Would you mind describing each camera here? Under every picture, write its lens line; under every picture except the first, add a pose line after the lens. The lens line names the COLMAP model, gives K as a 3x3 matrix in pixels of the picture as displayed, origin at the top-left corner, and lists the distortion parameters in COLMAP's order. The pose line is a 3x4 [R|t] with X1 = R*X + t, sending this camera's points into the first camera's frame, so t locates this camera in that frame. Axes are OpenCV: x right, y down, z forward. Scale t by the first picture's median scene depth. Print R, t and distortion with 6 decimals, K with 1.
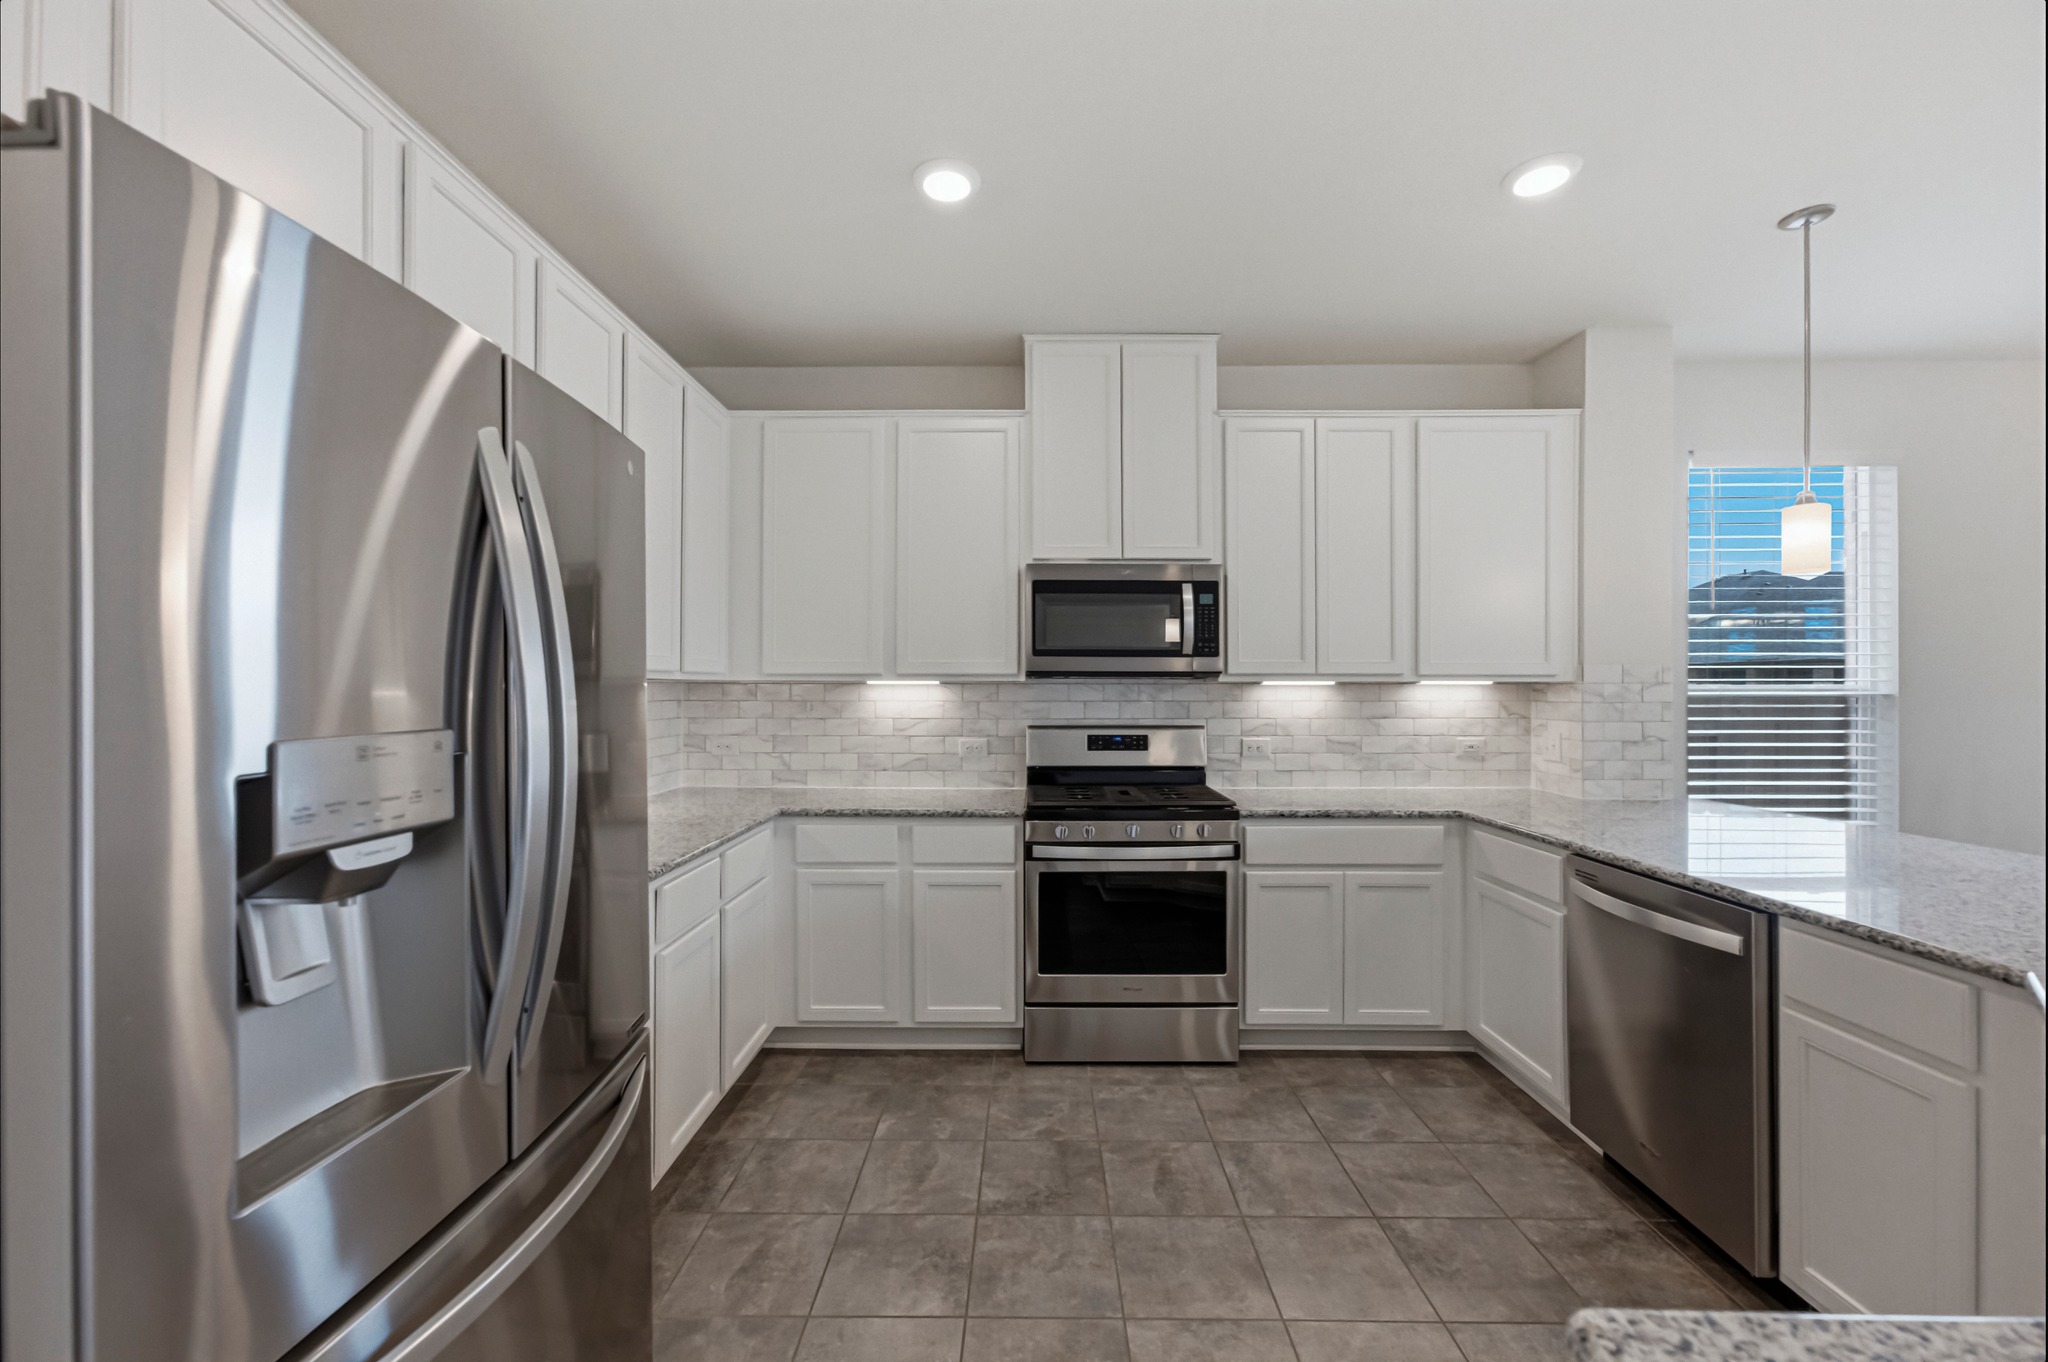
lens RADIAL K [[813.2, 0, 1017.7], [0, 813.2, 670.4], [0, 0, 1]] dist [0.000607, 0.003646]
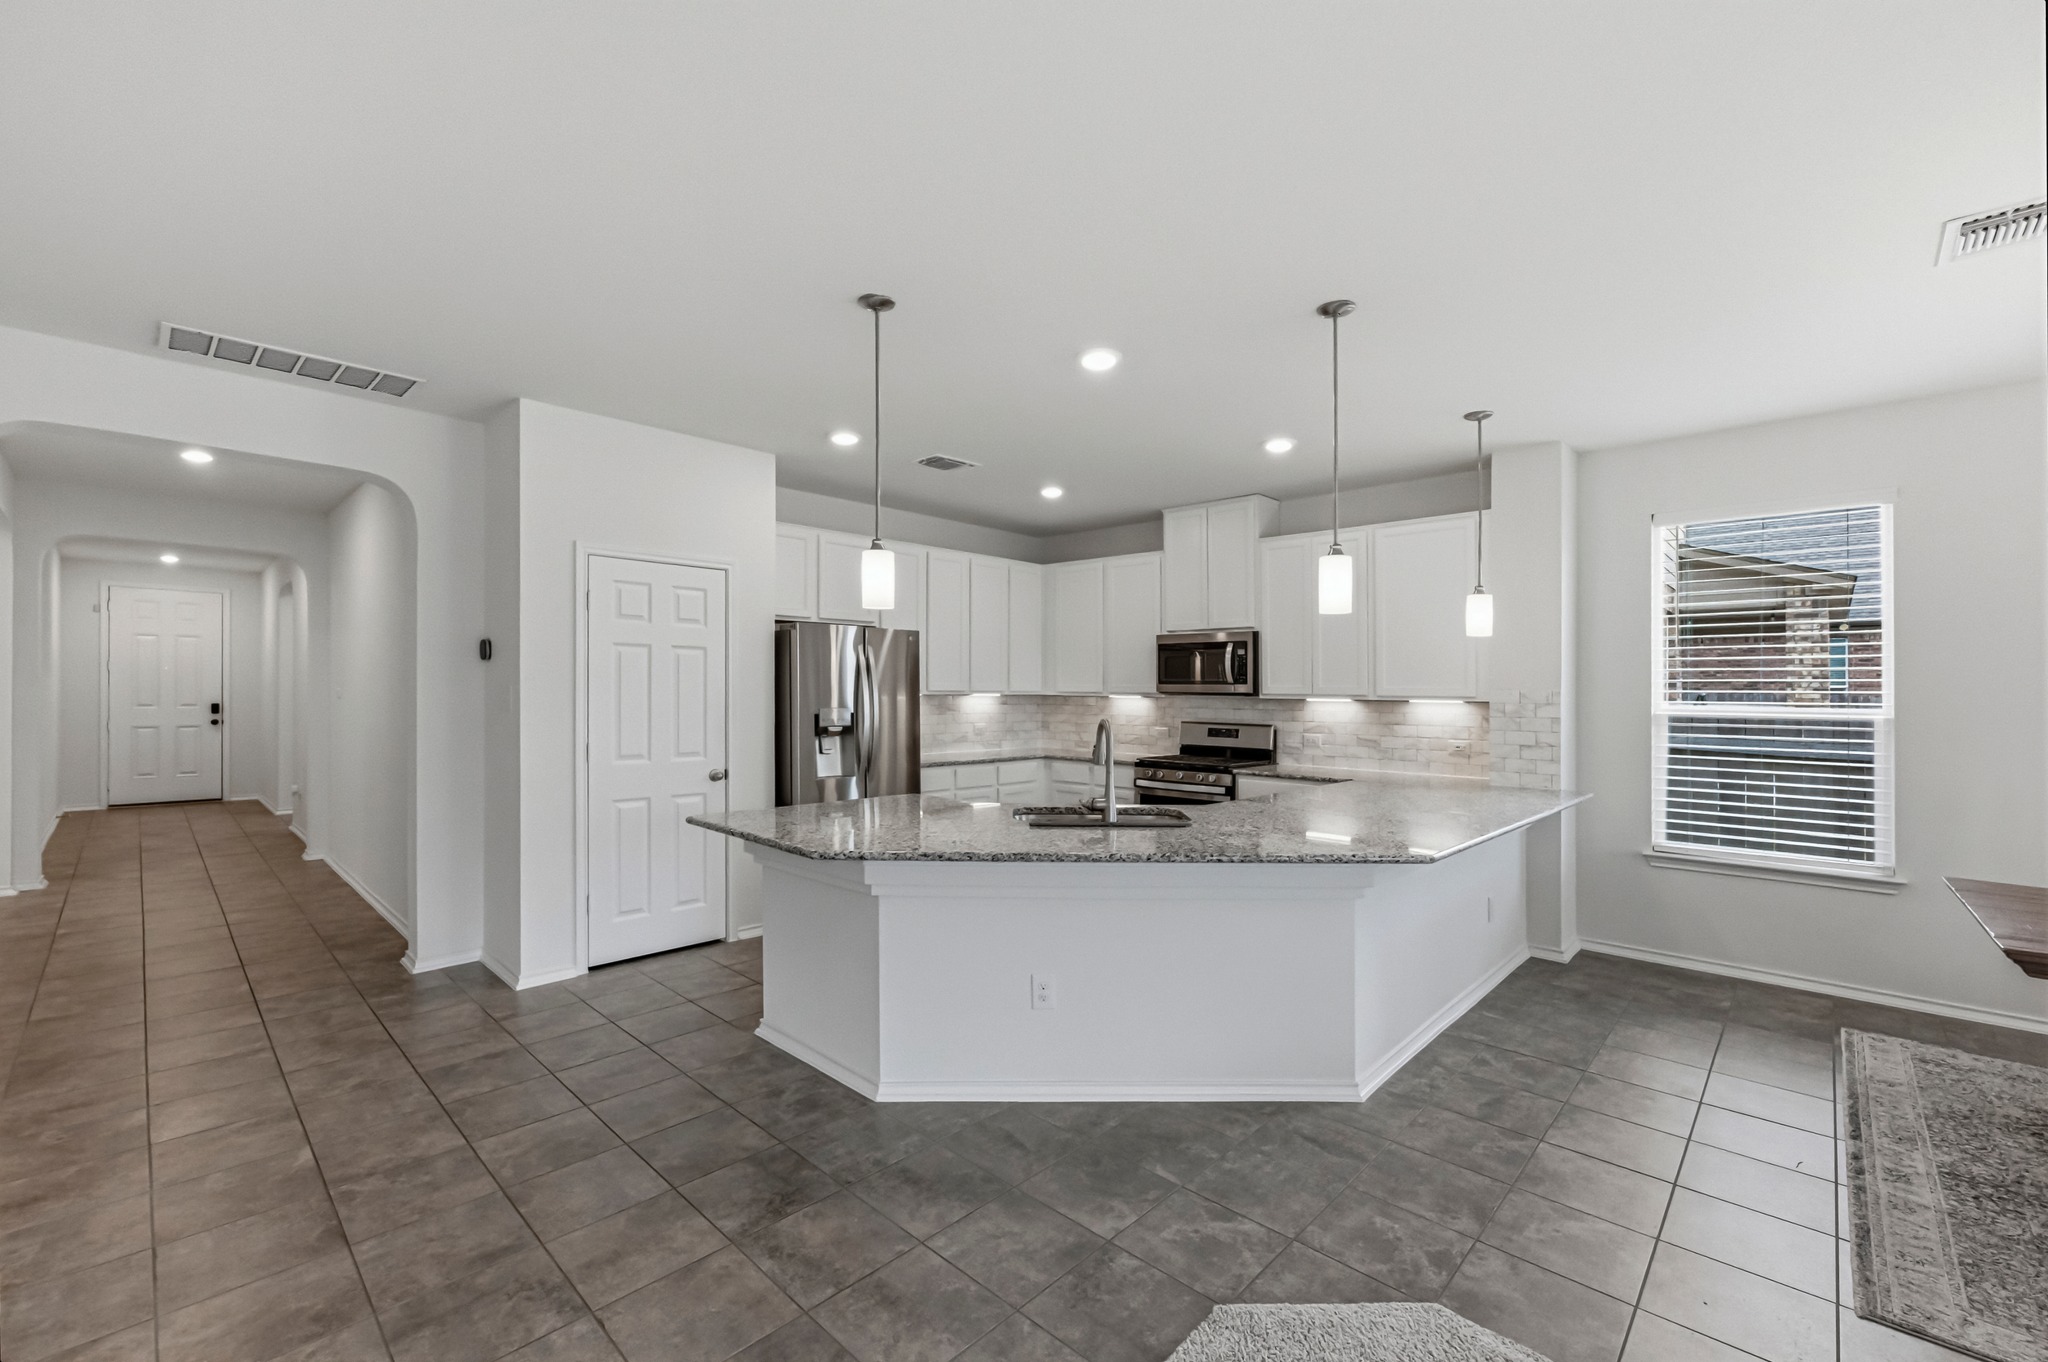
lens RADIAL K [[813.2, 0, 1023.0], [0, 813.2, 684.3], [0, 0, 1]] dist [0.000607, 0.003646]
pose [[0.755681, 0.003852, -0.654929, 0.973199], [0.001922, 0.999965, 0.008099, -0.029883], [0.654937, -0.007379, 0.755647, -0.596139]]
